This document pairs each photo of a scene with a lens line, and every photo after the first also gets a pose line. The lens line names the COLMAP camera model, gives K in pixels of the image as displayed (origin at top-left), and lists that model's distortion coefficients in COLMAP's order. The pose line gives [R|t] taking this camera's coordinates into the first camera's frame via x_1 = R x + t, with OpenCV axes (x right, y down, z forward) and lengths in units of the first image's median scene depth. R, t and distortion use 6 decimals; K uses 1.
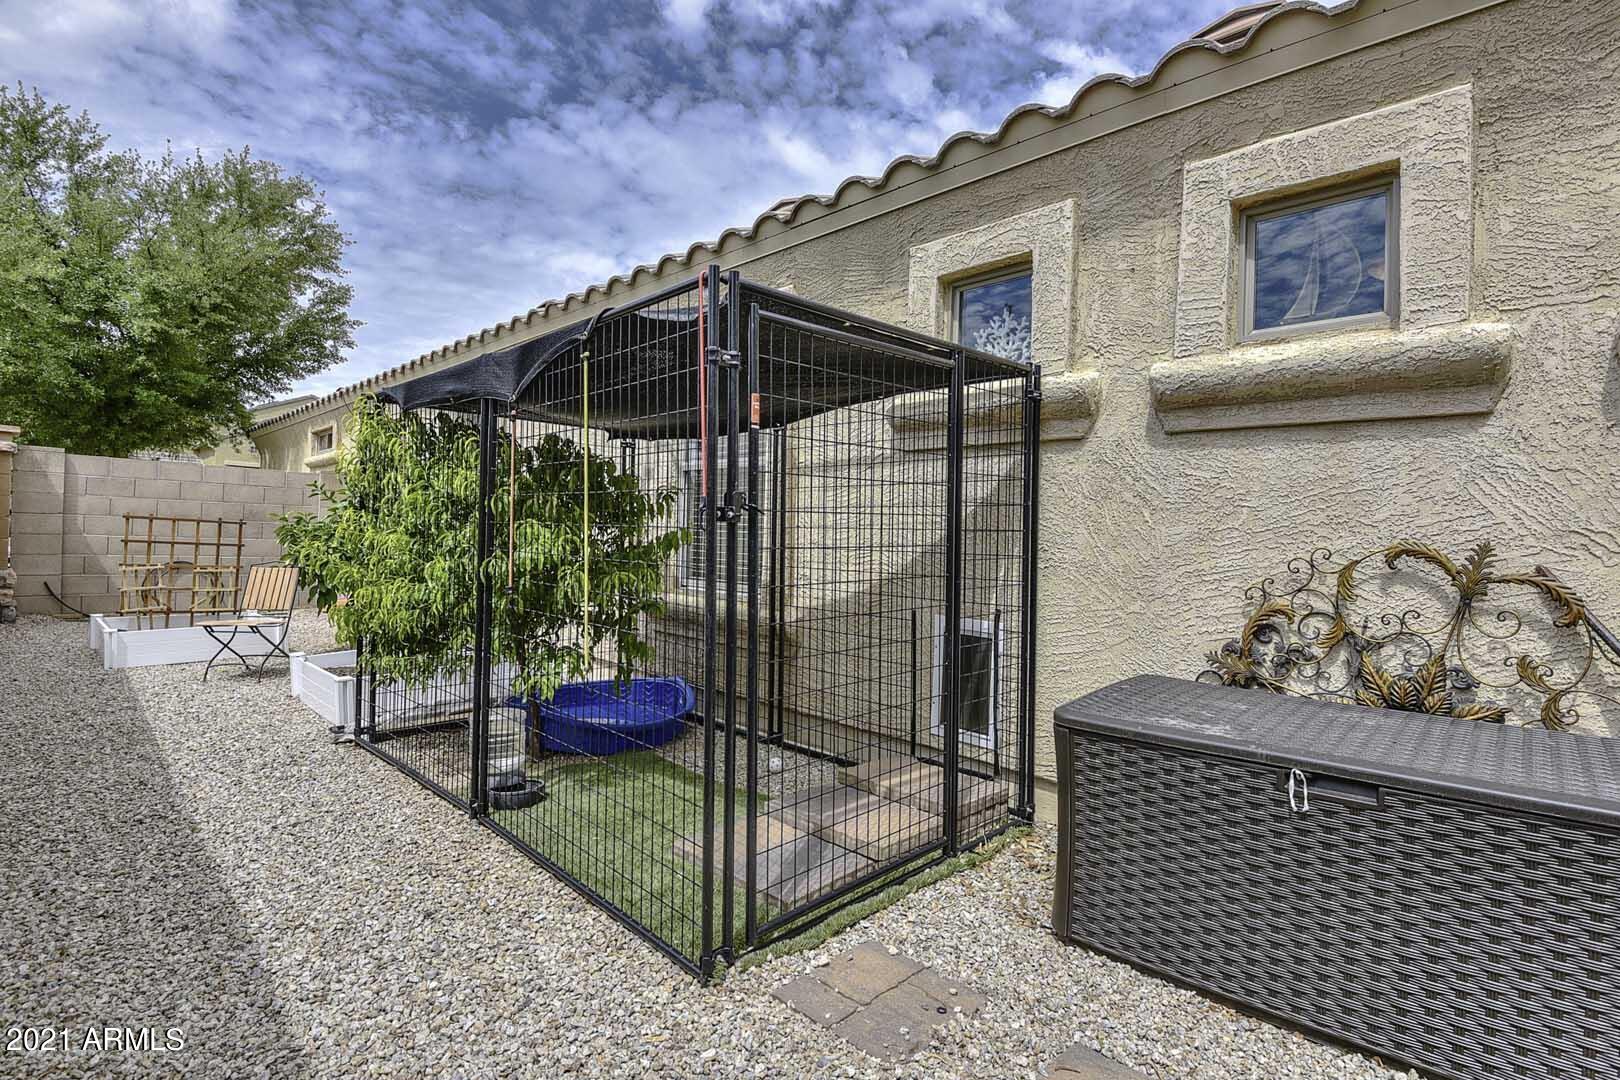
lens RADIAL K [[752.3, 0, 882.7], [0, 752.3, 529.7], [0, 0, 1]] dist [-0.007577, -0.009215]
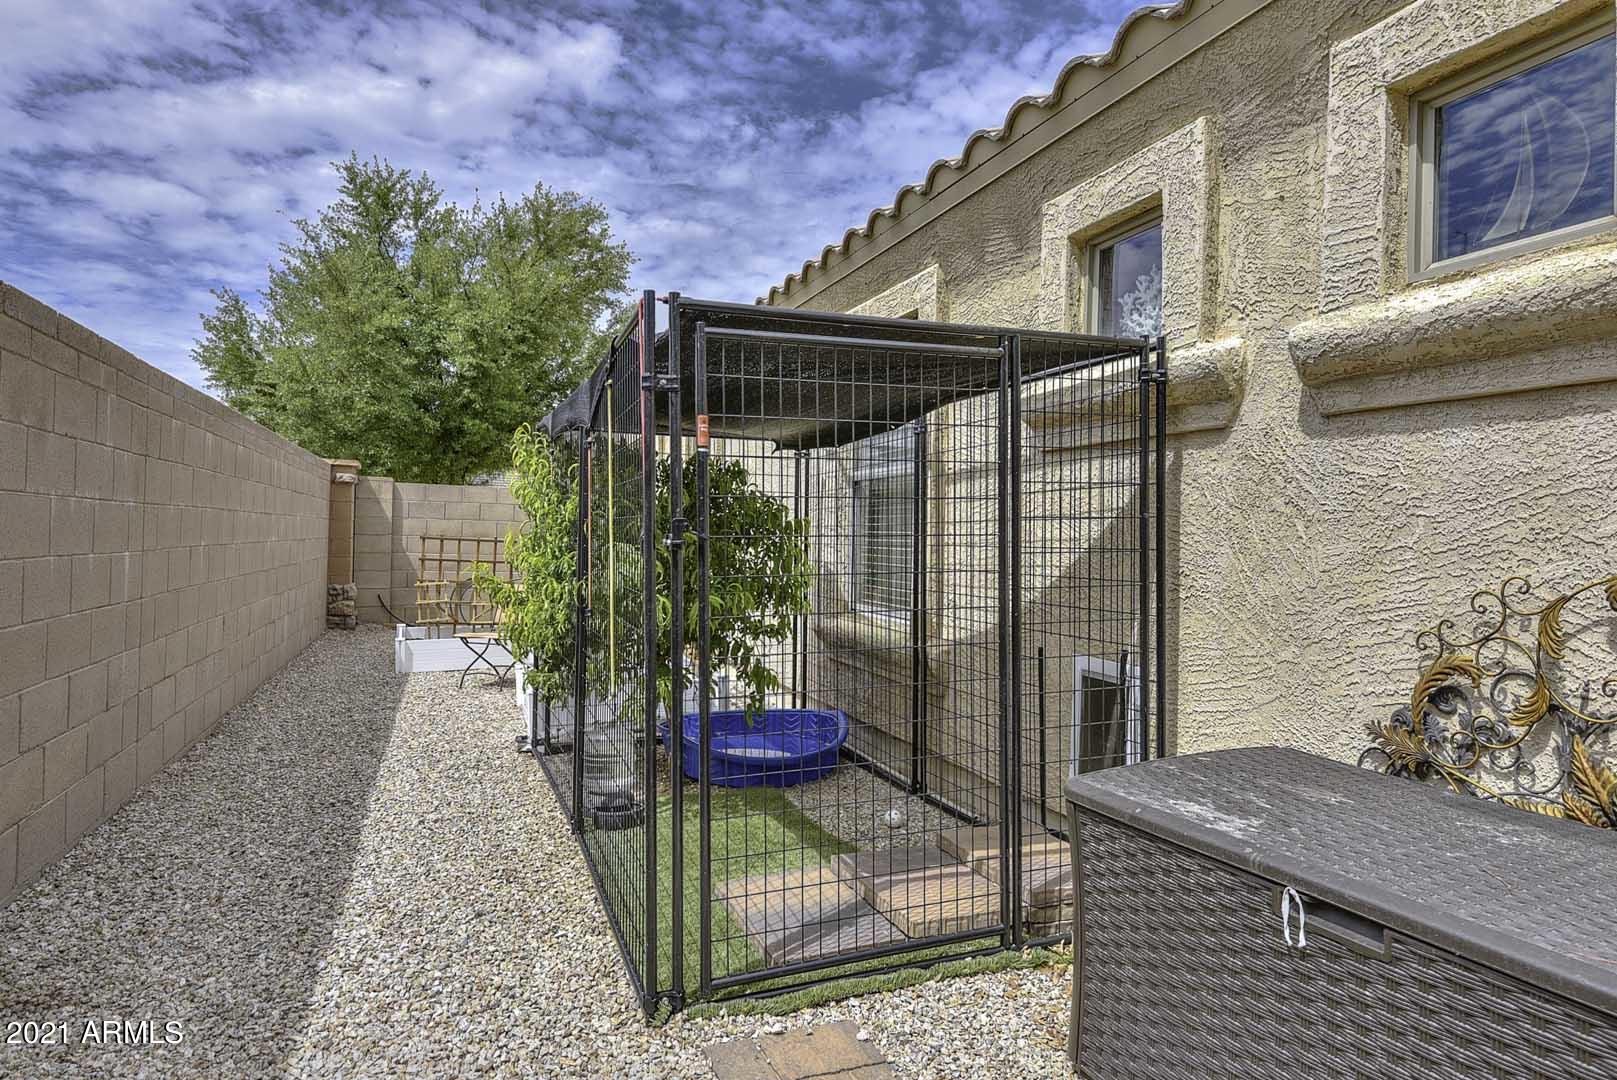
lens RADIAL K [[907.9, 0, 849.3], [0, 907.9, 525.6], [0, 0, 1]] dist [-0.008755, -0.003655]
pose [[0.913992, -0.016786, -0.405386, 0.305259], [0.010447, 0.999786, -0.017845, -0.011297], [0.405599, 0.012075, 0.913972, 0.013729]]
